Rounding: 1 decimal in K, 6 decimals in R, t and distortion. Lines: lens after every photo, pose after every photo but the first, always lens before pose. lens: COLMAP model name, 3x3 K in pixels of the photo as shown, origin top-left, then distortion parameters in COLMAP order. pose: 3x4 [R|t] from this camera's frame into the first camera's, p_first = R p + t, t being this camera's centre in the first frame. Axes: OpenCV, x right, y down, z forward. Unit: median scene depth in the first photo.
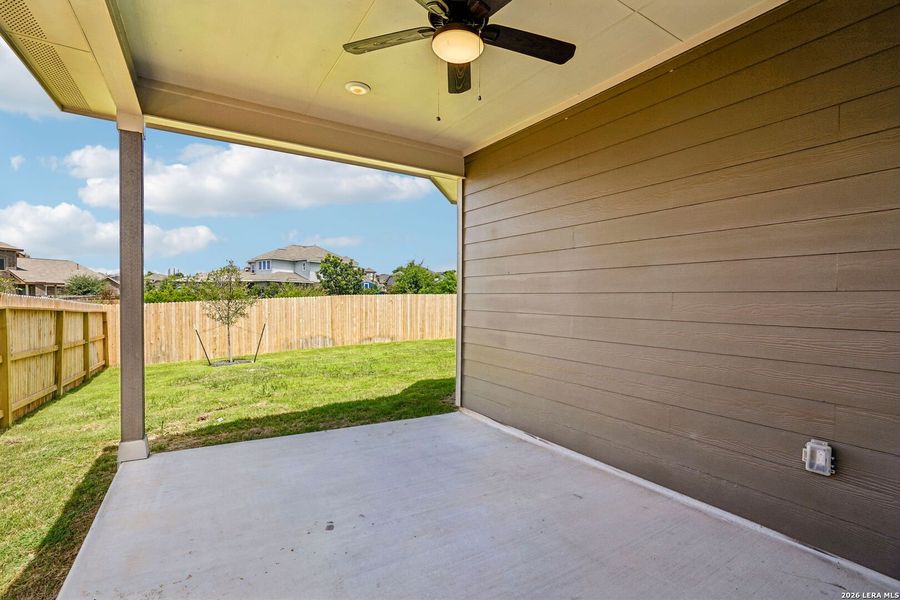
lens RADIAL K [[423.0, 0, 445.1], [0, 423.0, 303.2], [0, 0, 1]] dist [-0.016985, 0.001449]
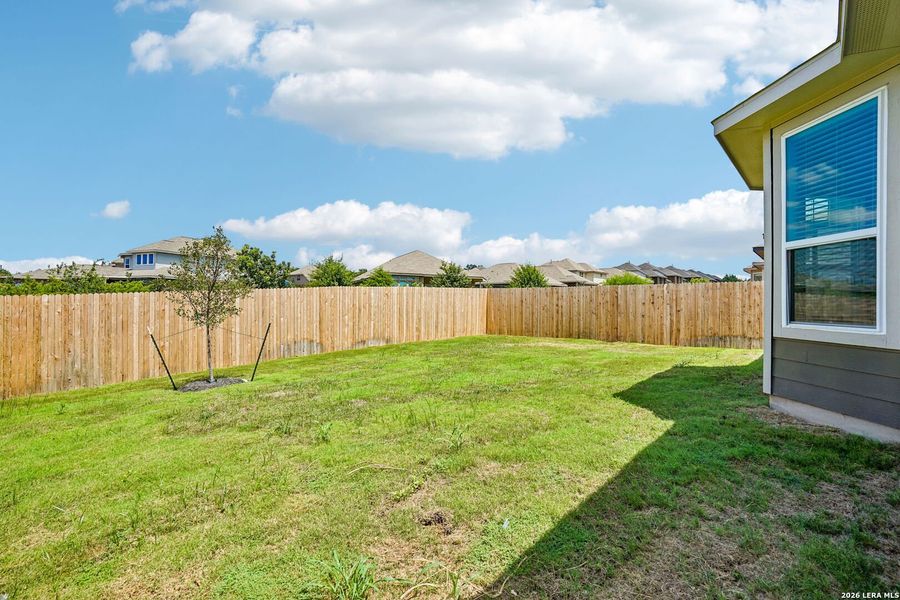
lens RADIAL K [[423.0, 0, 450.4], [0, 423.0, 302.5], [0, 0, 1]] dist [-0.016985, 0.001449]
pose [[0.969563, -0.005958, 0.244771, -0.213501], [0.006677, 0.999975, -0.002109, 0.012855], [-0.244752, 0.003679, 0.969579, 0.189465]]
